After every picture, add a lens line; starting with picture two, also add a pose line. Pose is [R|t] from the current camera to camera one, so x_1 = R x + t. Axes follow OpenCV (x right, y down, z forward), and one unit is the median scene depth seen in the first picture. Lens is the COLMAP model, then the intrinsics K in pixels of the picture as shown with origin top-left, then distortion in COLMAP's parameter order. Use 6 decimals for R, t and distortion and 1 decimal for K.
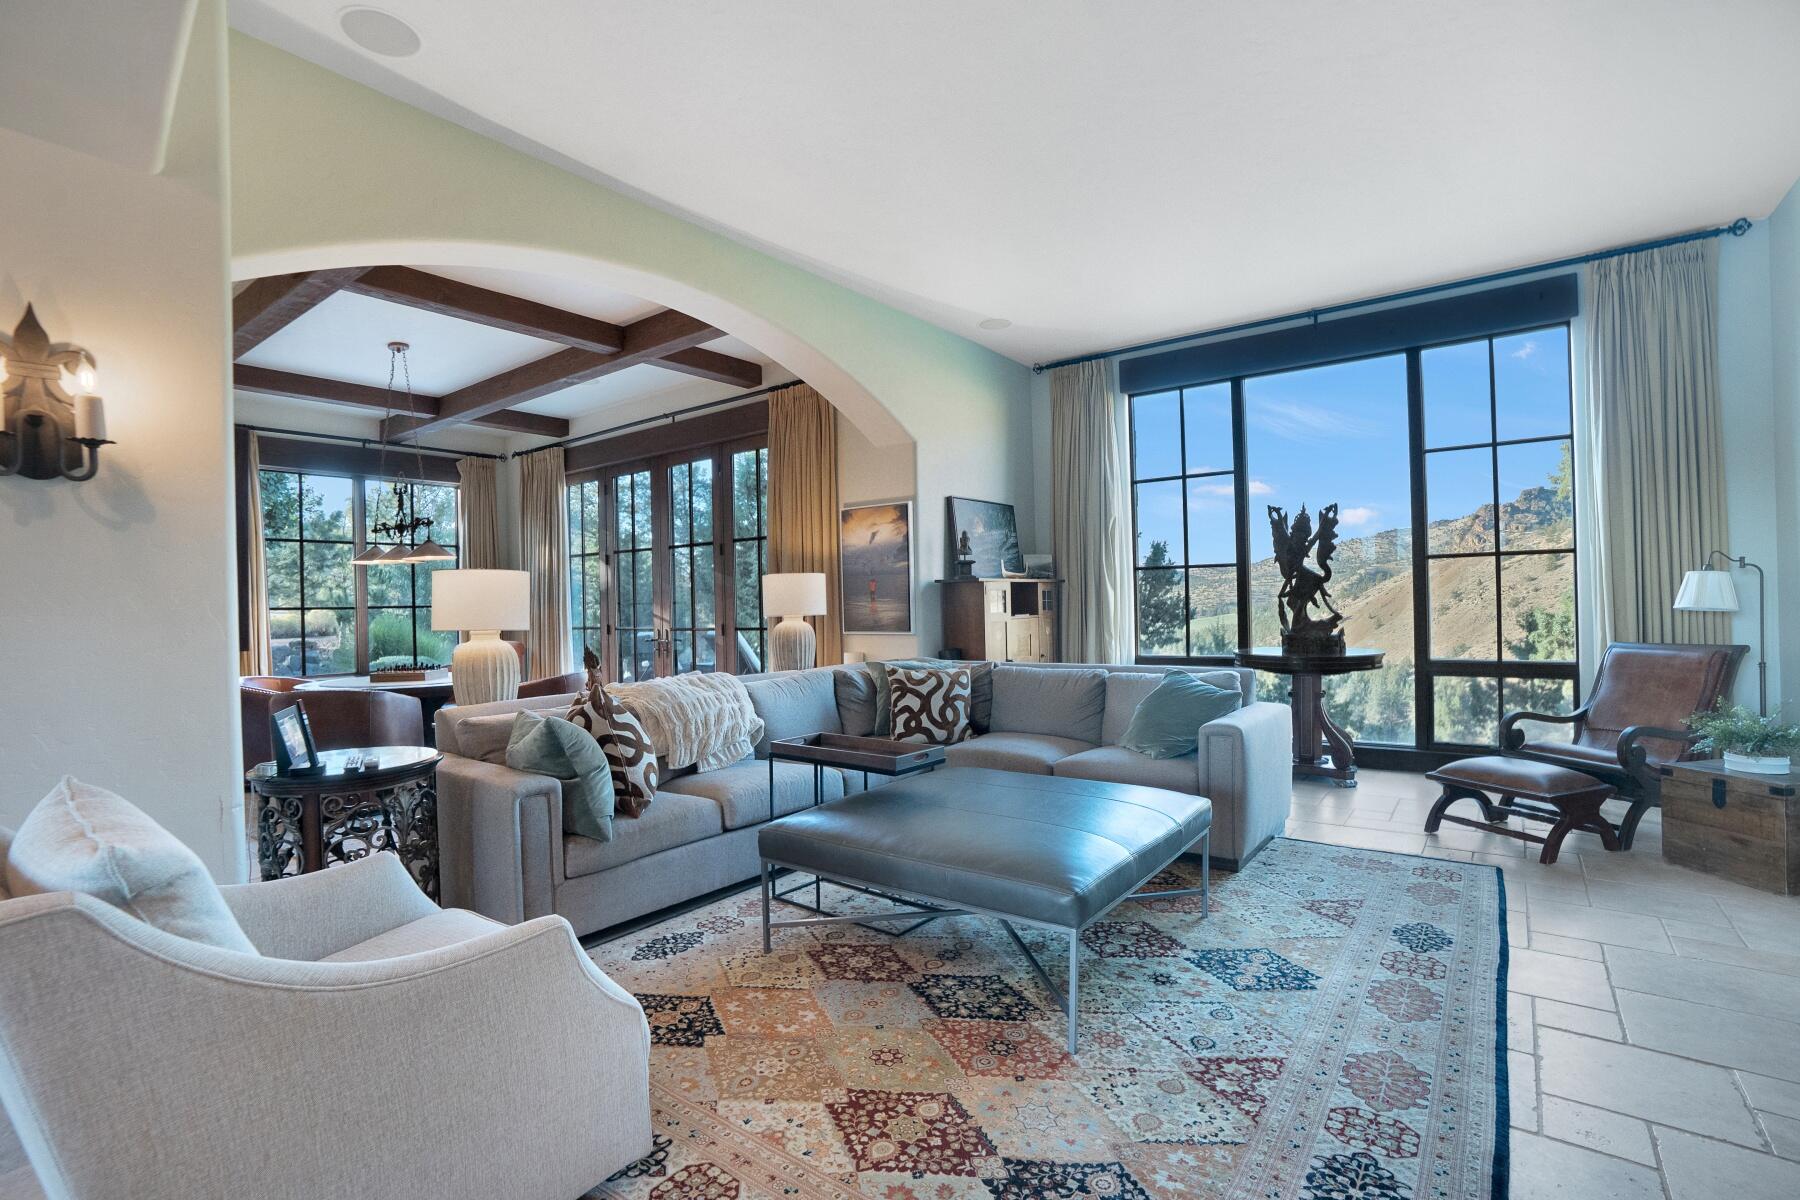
lens RADIAL K [[827.5, 0, 898.4], [0, 827.5, 598.9], [0, 0, 1]] dist [-0.011704, 0.003298]
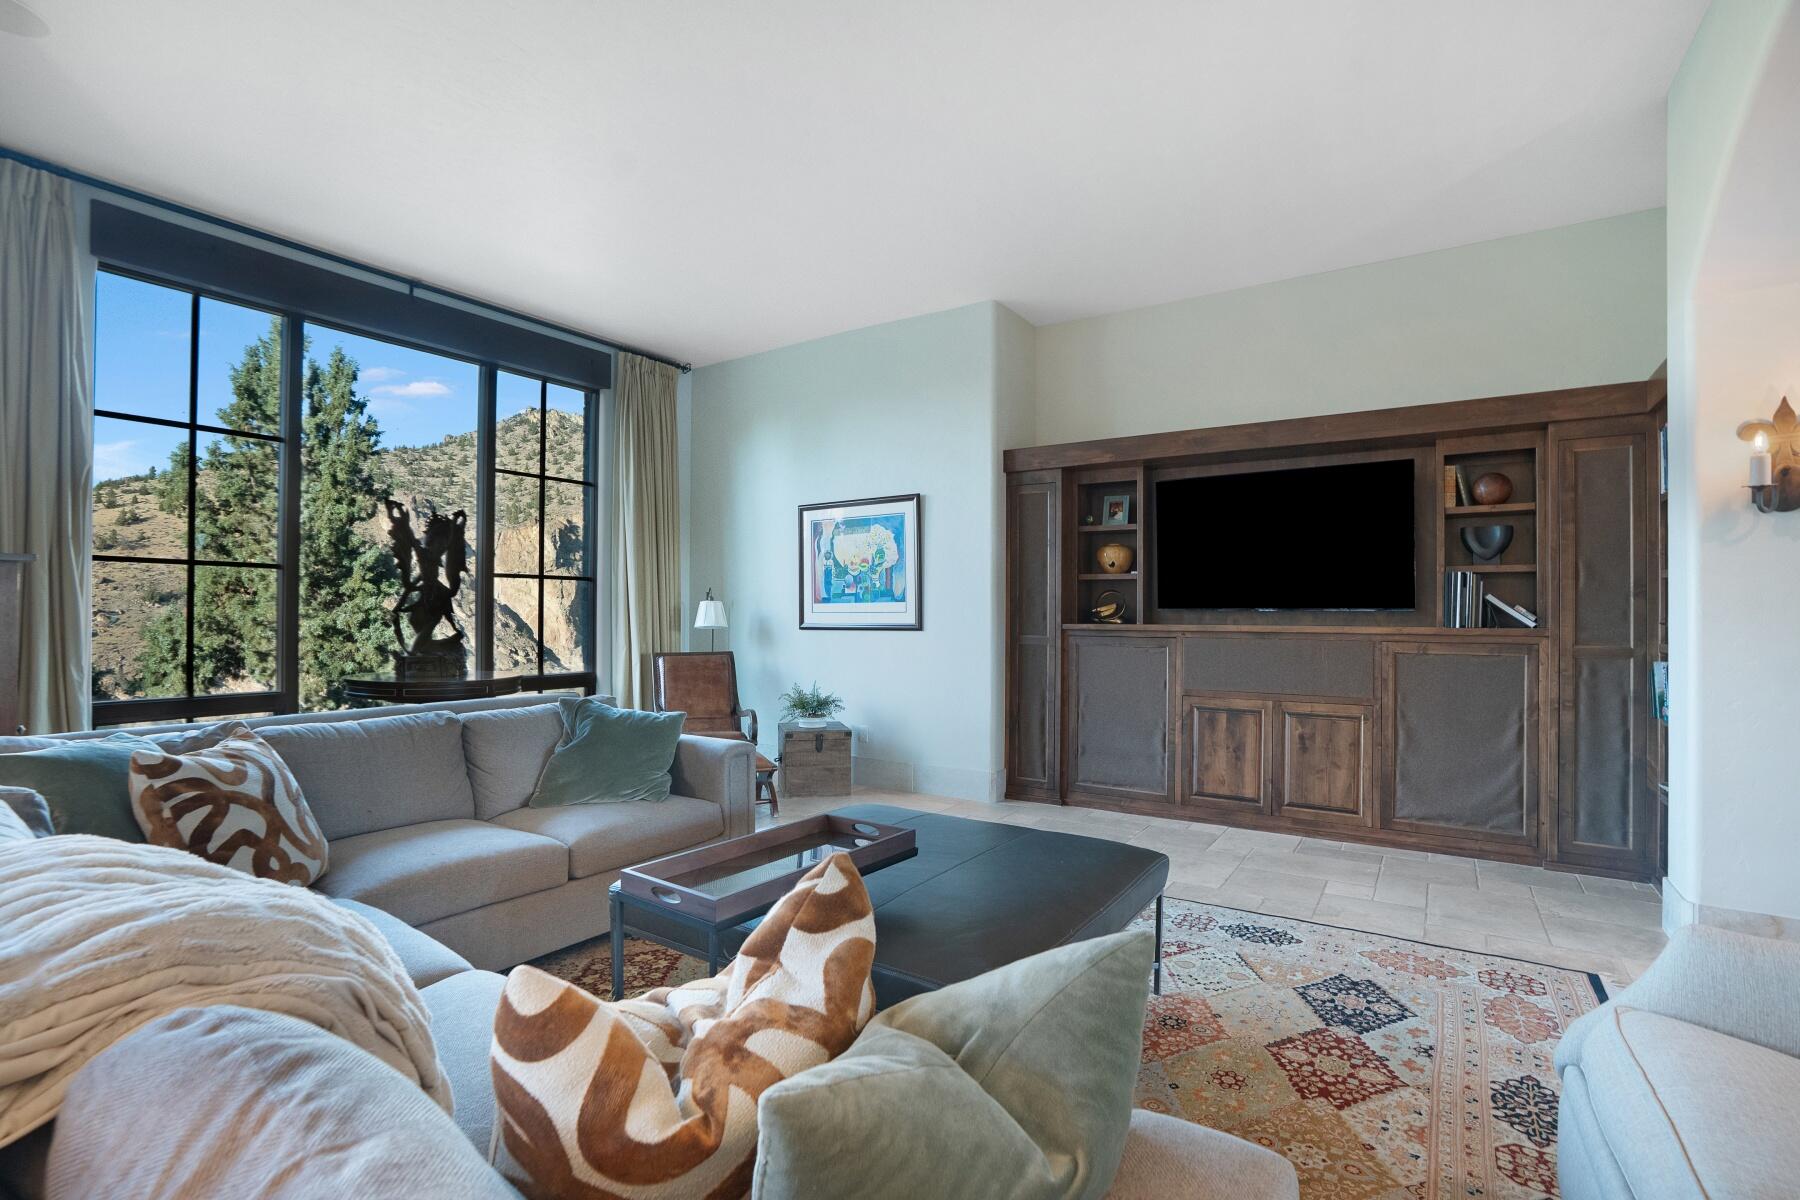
lens RADIAL K [[827.5, 0, 896.0], [0, 827.5, 602.4], [0, 0, 1]] dist [-0.011704, 0.003298]
pose [[-0.045669, 0.025143, 0.998640, -0.469065], [-0.006963, 0.999651, -0.025487, 0.005222], [-0.998932, -0.008117, -0.045478, 0.682869]]
